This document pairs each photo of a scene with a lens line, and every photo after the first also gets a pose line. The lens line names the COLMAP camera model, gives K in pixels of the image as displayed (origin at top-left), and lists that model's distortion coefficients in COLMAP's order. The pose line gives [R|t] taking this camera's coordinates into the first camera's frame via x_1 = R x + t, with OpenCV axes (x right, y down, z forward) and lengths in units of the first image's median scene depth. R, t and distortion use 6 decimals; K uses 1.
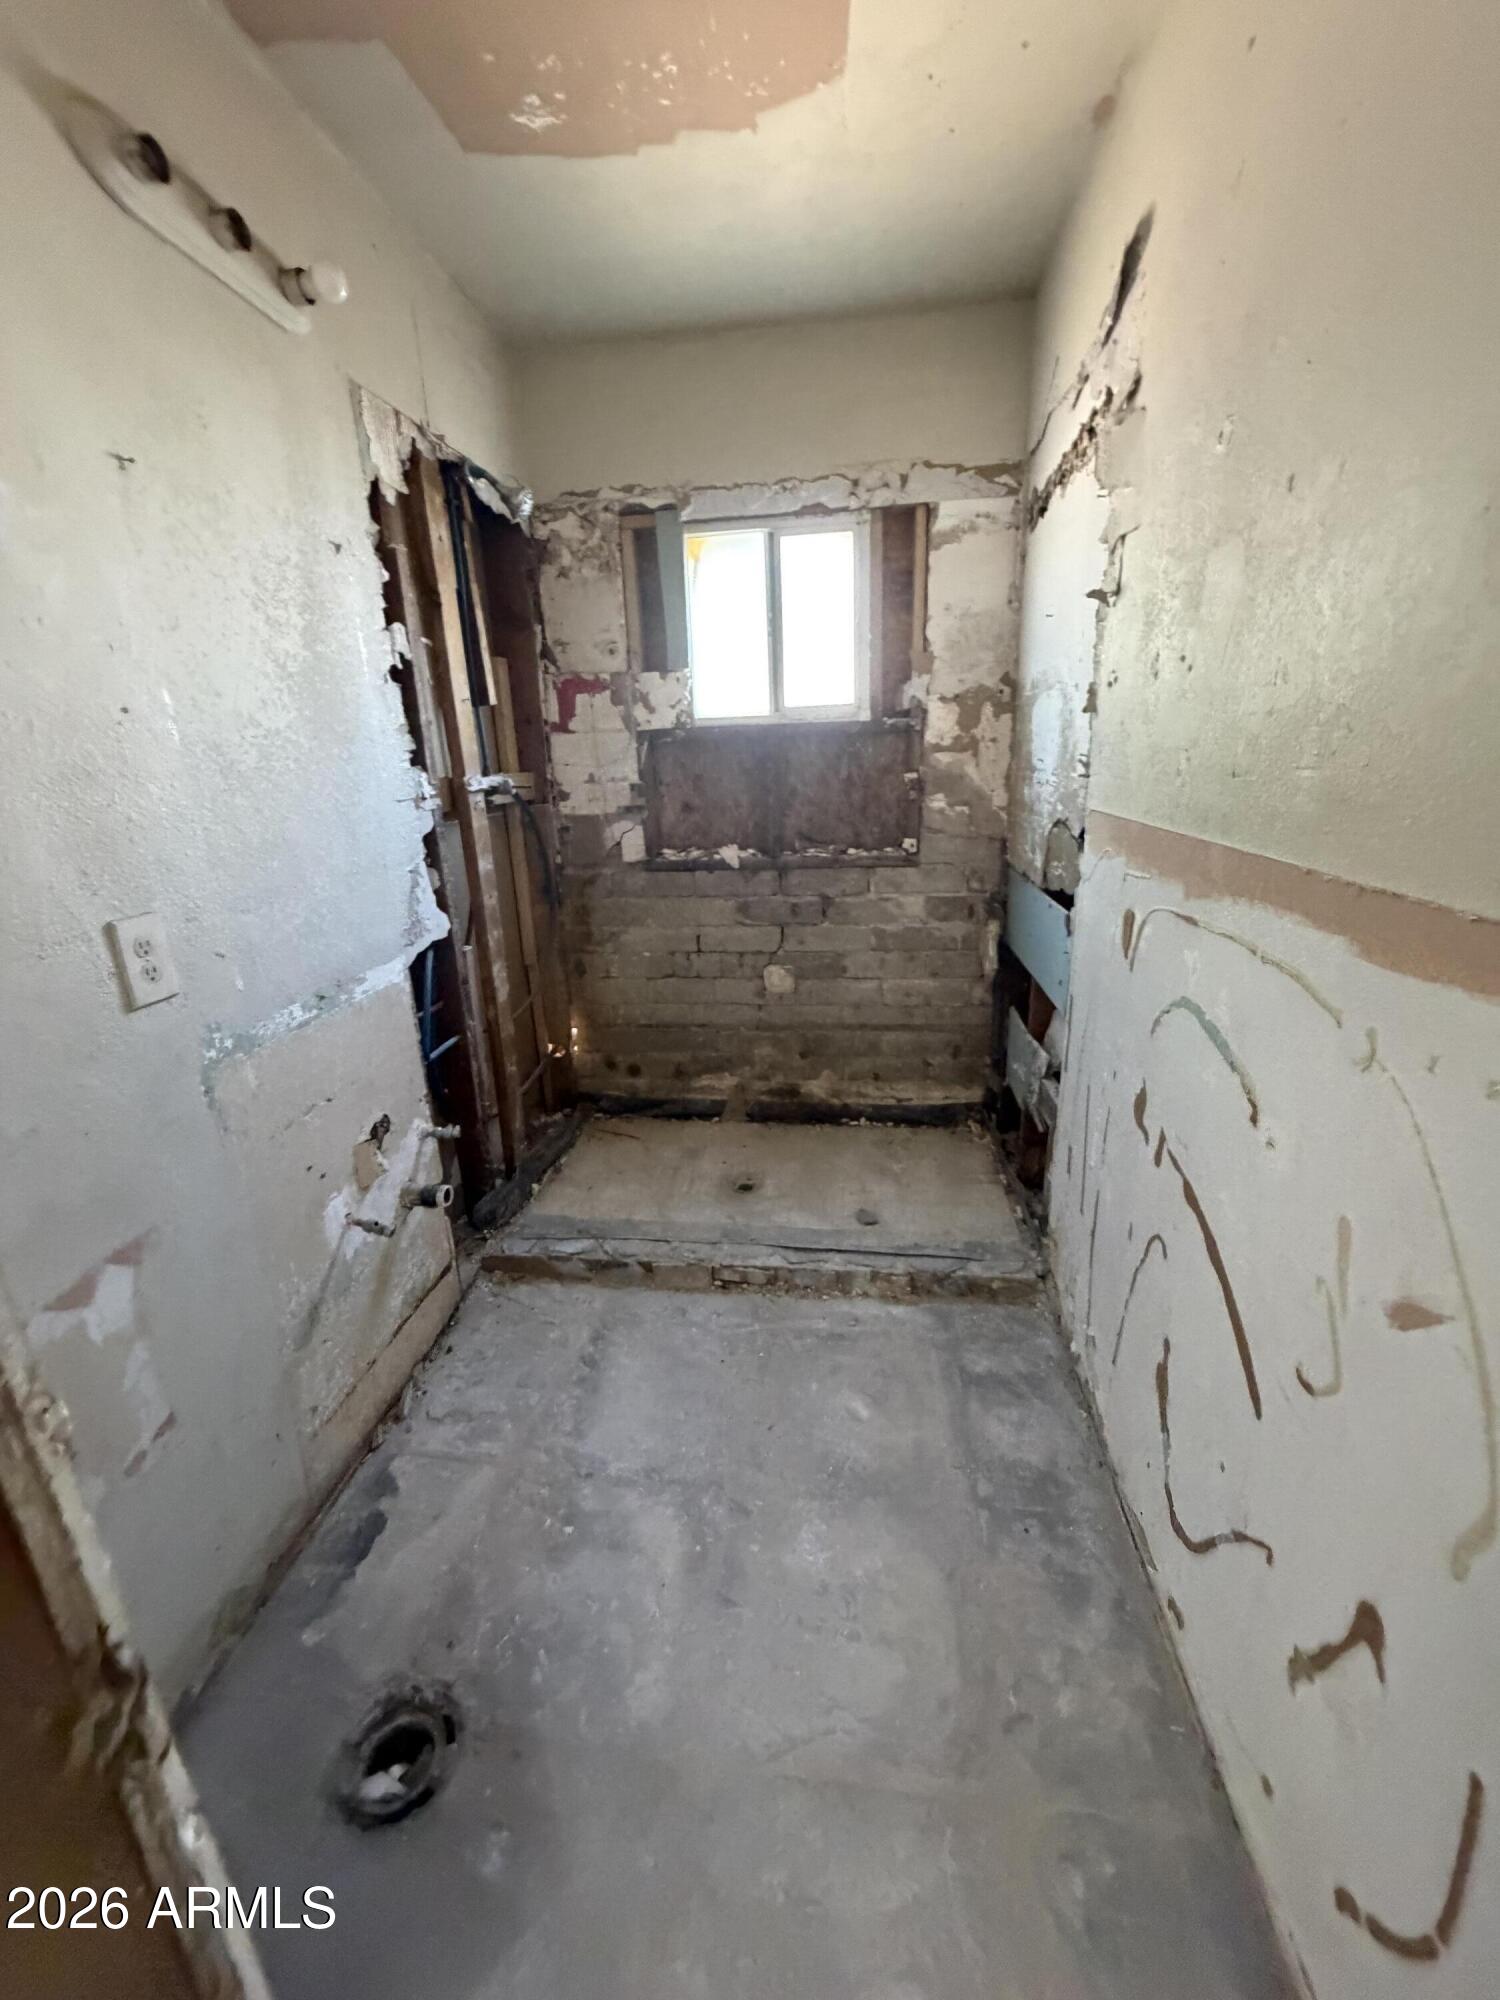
lens RADIAL K [[799.3, 0, 751.3], [0, 799.3, 991.8], [0, 0, 1]] dist [-0.001130, -0.000092]
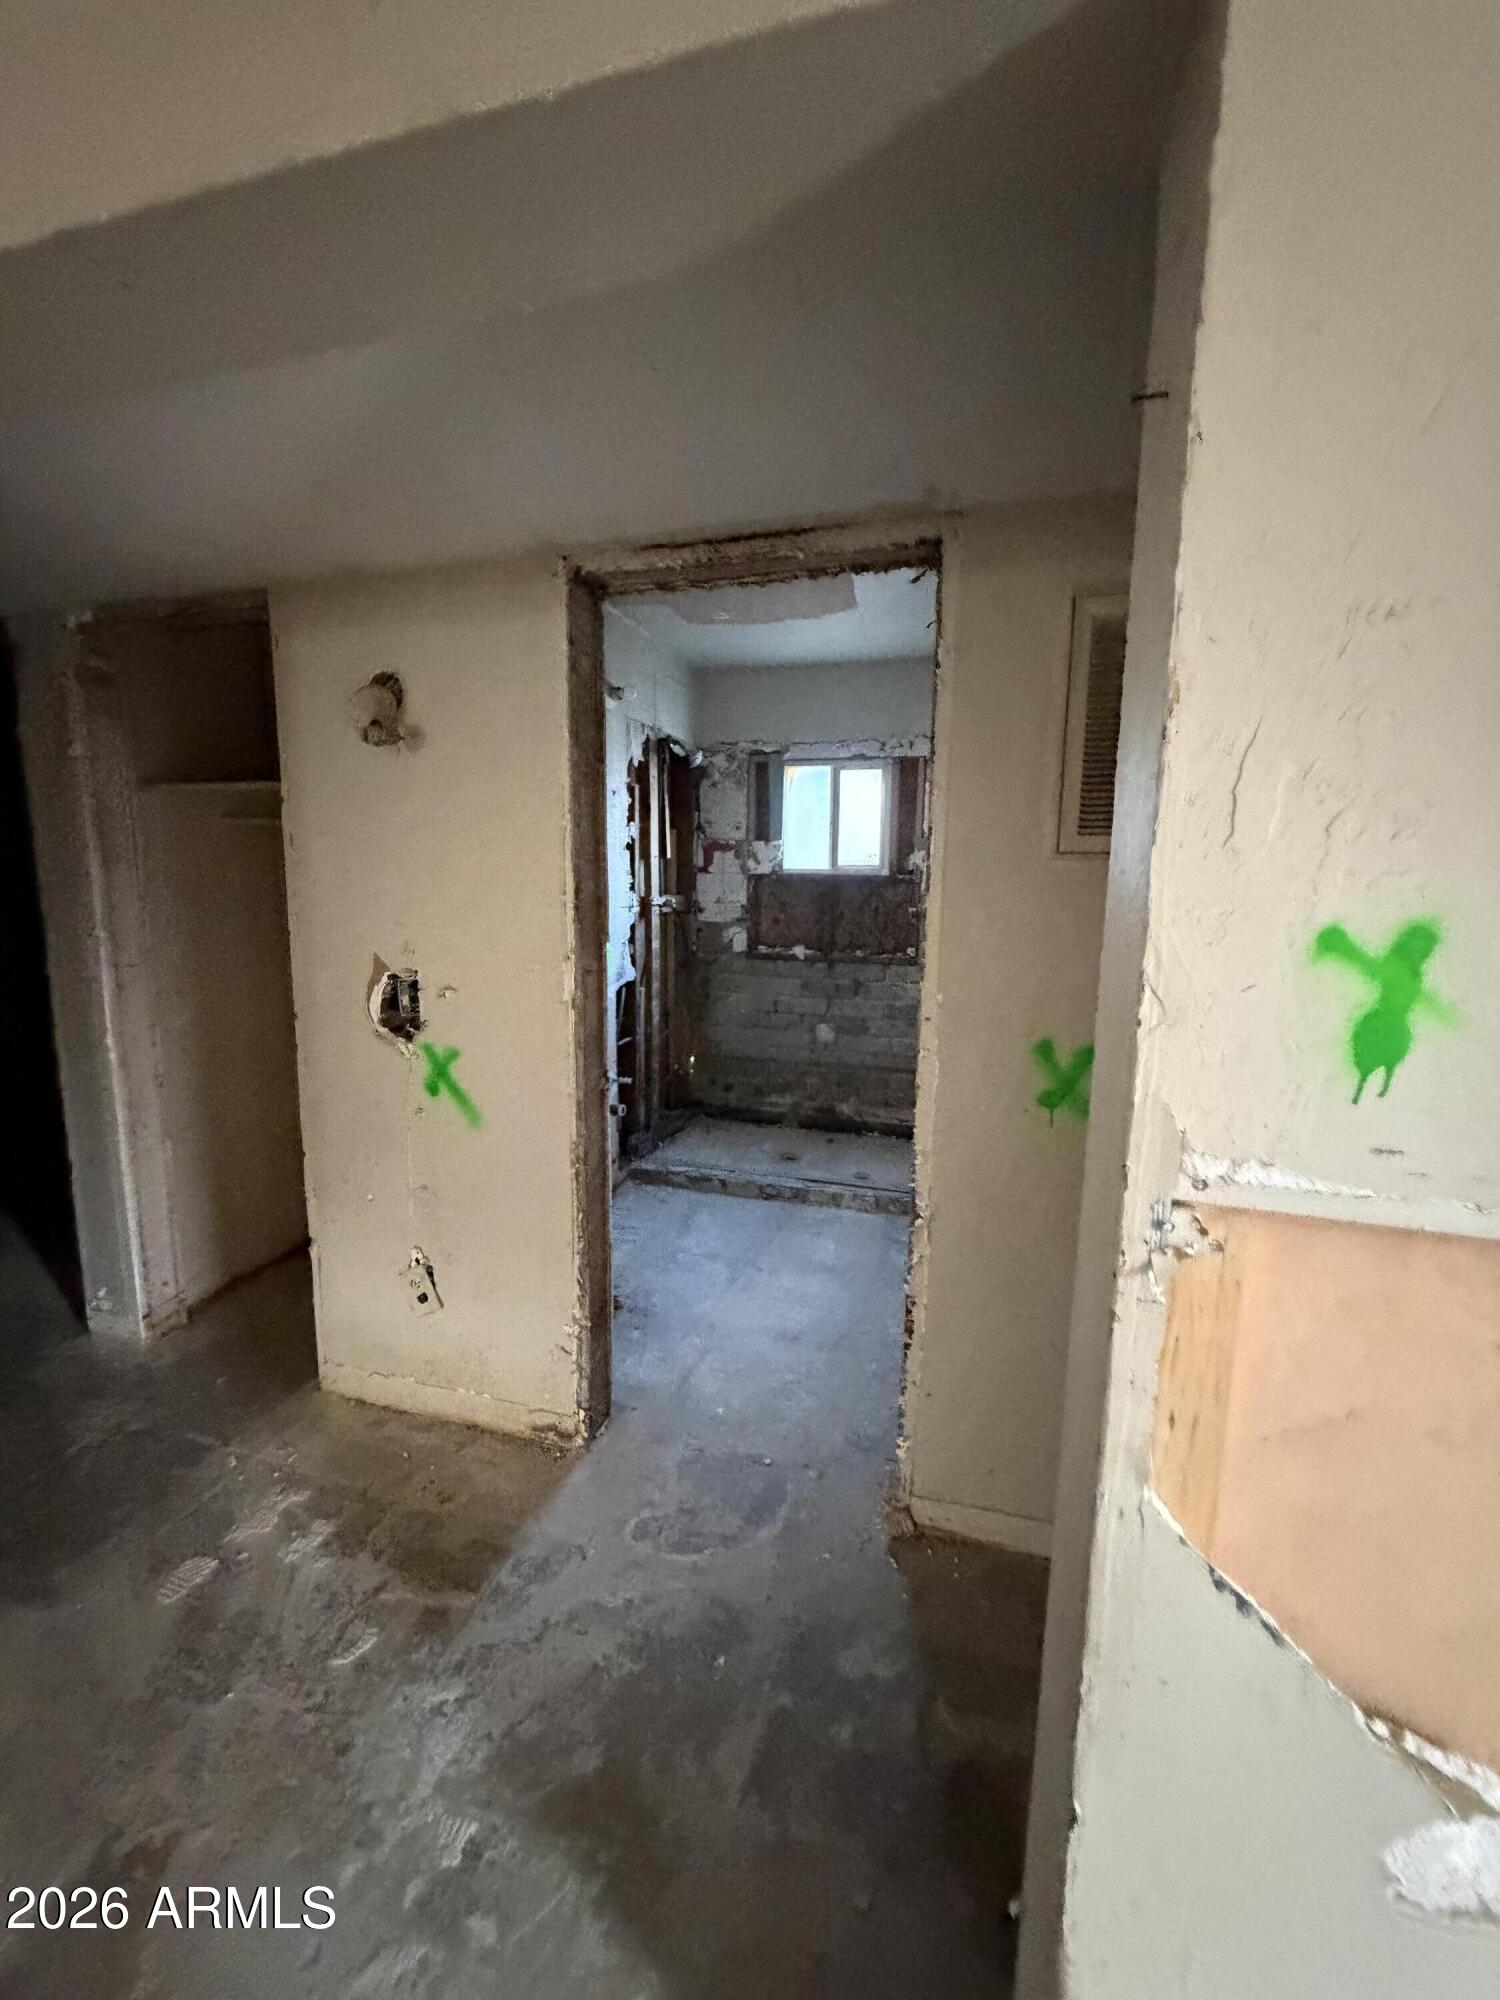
lens RADIAL K [[799.3, 0, 751.3], [0, 799.3, 991.8], [0, 0, 1]] dist [-0.001130, -0.000092]
pose [[0.987142, 0.070412, -0.143499, 0.119820], [-0.090722, 0.985943, -0.140305, 0.148500], [0.131603, 0.151520, 0.979654, -0.595371]]
